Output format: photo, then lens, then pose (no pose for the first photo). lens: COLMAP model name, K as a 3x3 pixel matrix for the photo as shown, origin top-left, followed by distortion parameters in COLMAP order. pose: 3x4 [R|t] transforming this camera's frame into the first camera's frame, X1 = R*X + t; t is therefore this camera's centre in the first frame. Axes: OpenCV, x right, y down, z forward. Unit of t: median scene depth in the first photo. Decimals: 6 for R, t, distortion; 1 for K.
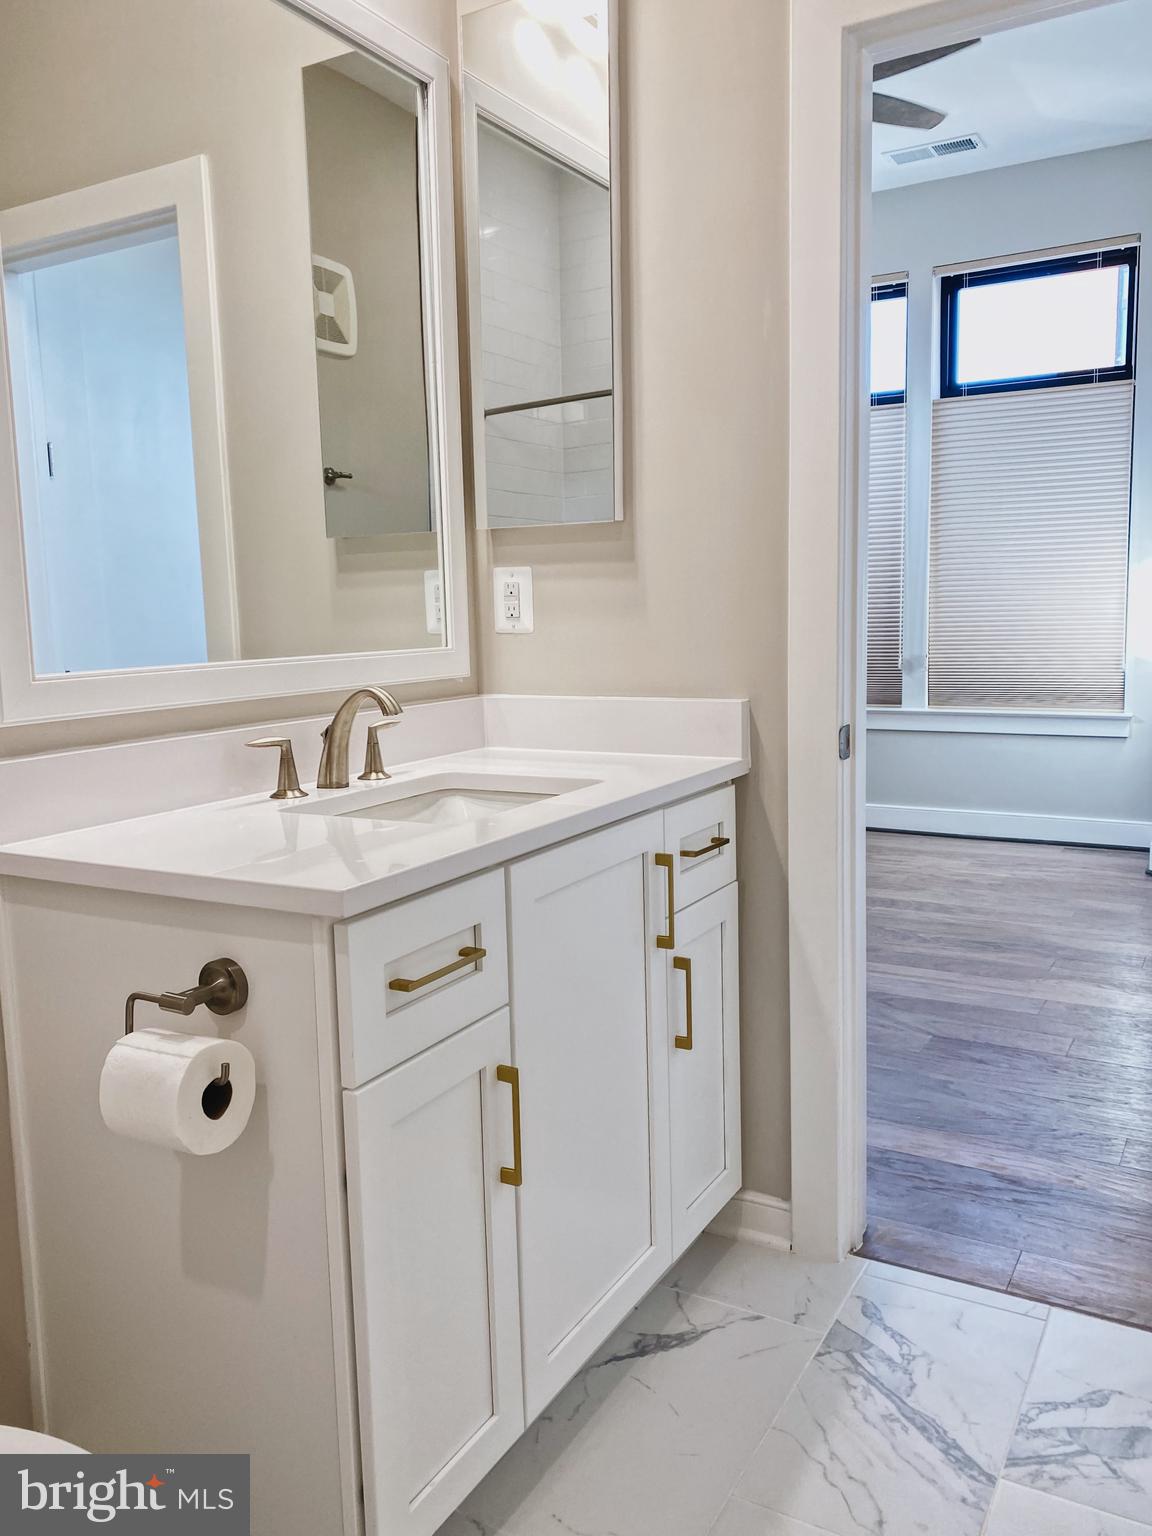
lens RADIAL K [[1196.5, 0, 559.9], [0, 1196.5, 747.7], [0, 0, 1]] dist [0.064355, -0.072922]
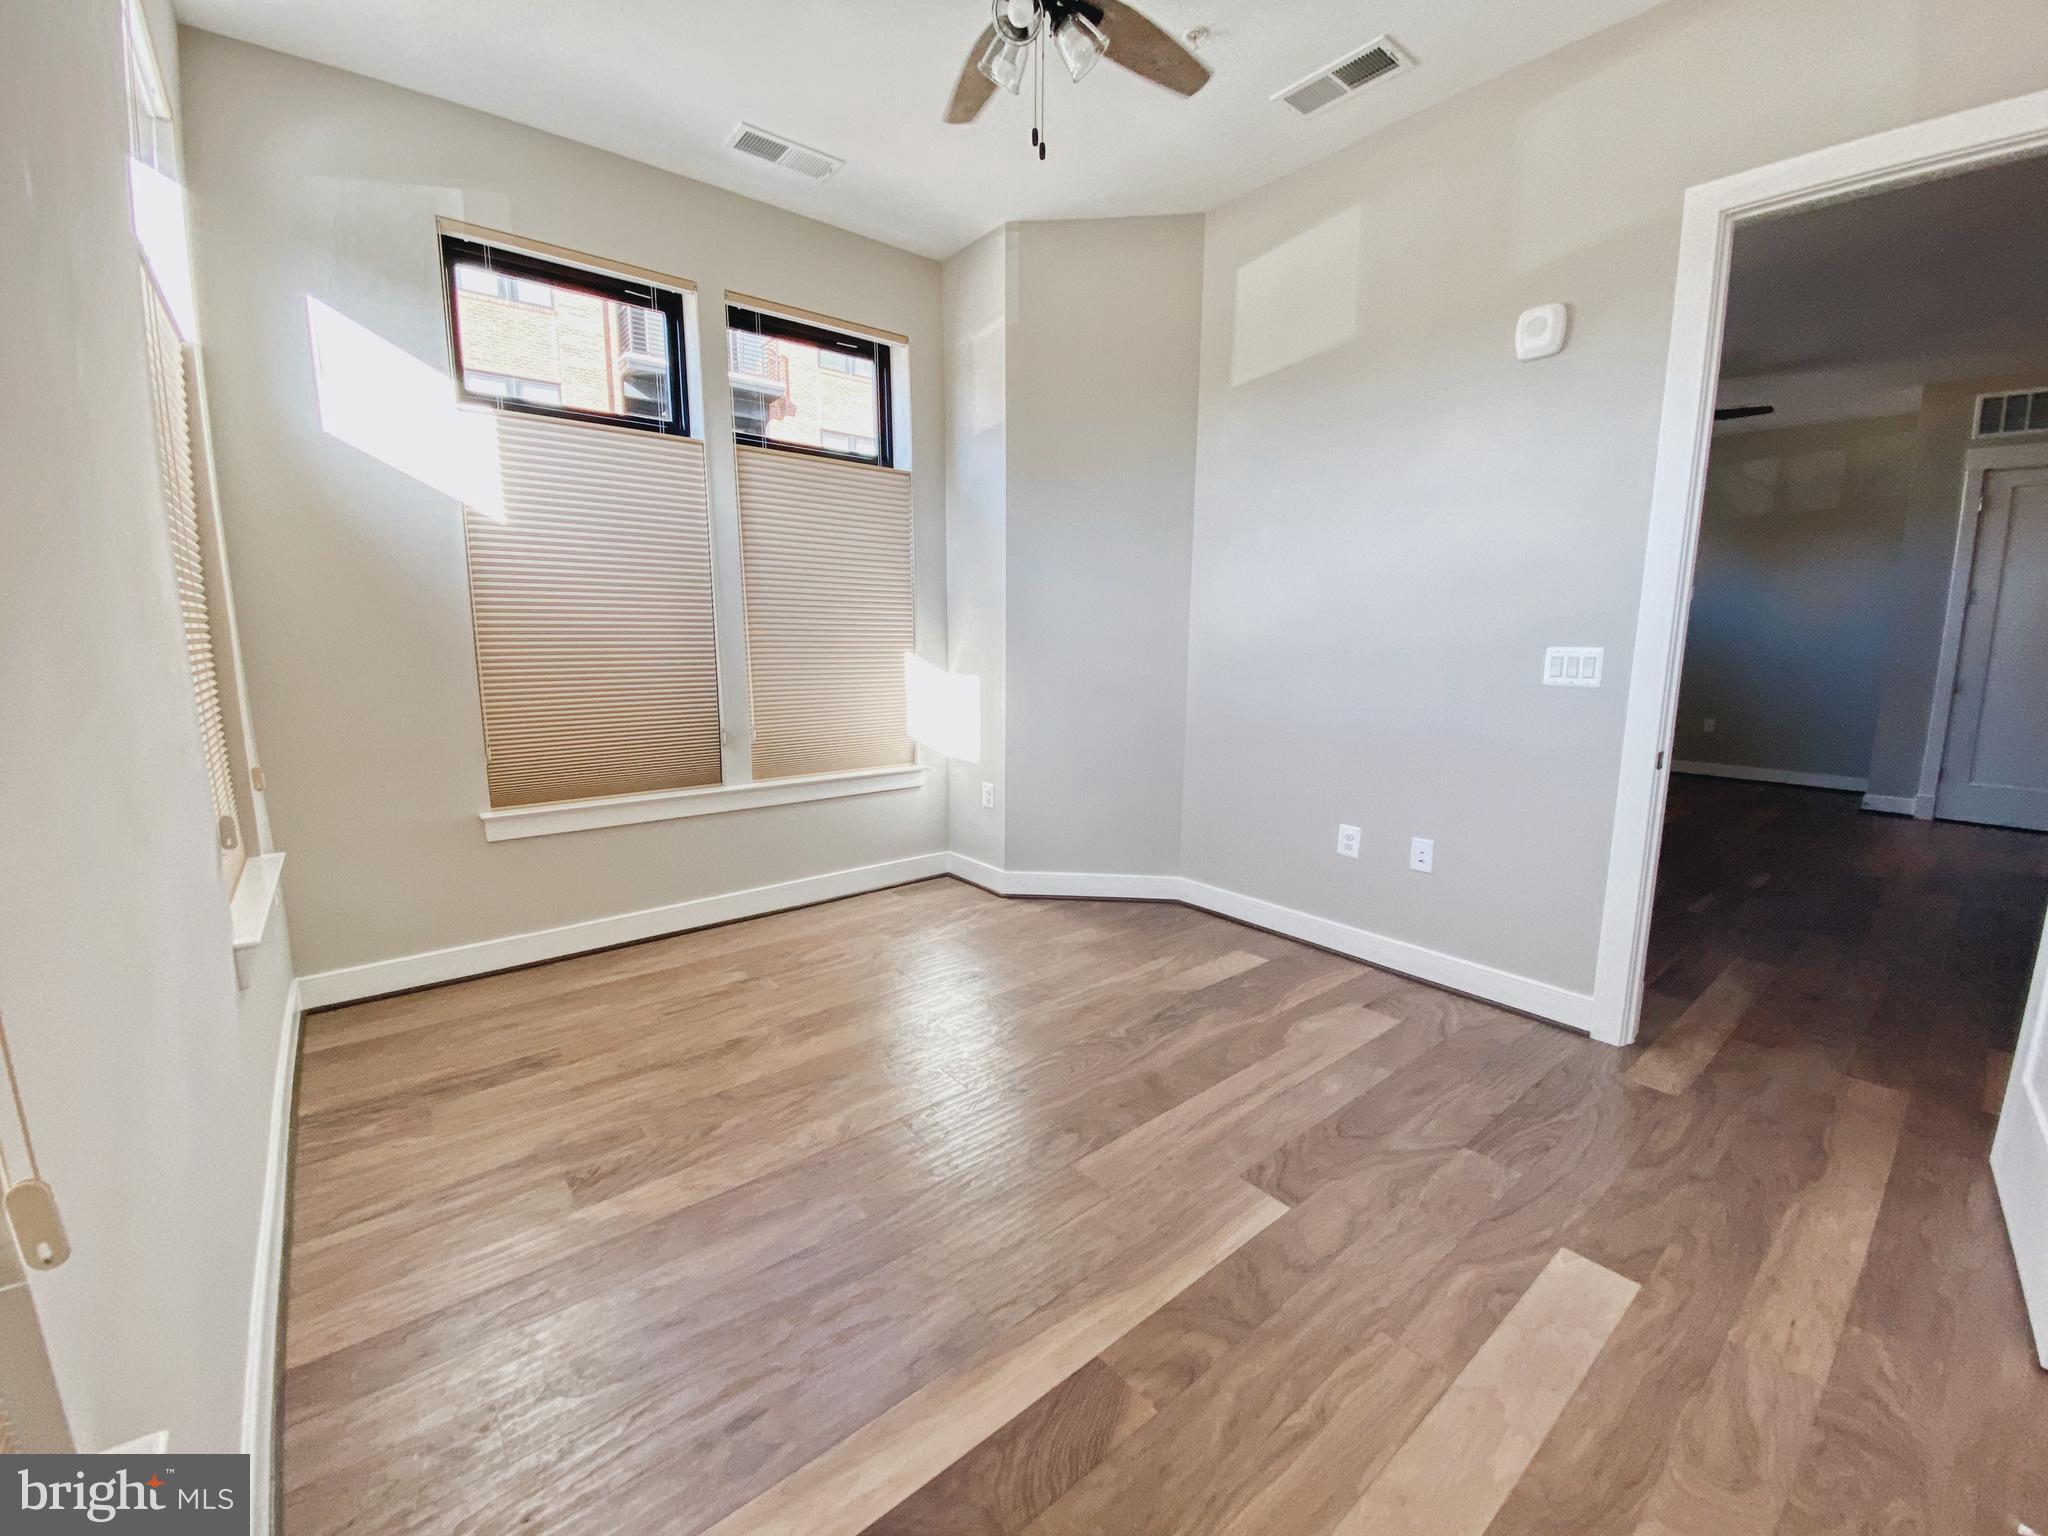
lens RADIAL K [[827.0, 0, 1021.5], [0, 827.0, 761.6], [0, 0, 1]] dist [0.023392, -0.018870]
pose [[0.344915, -0.118253, 0.931155, -0.228479], [0.100636, 0.990973, 0.088573, -0.091633], [-0.933223, 0.063158, 0.353702, 0.626033]]
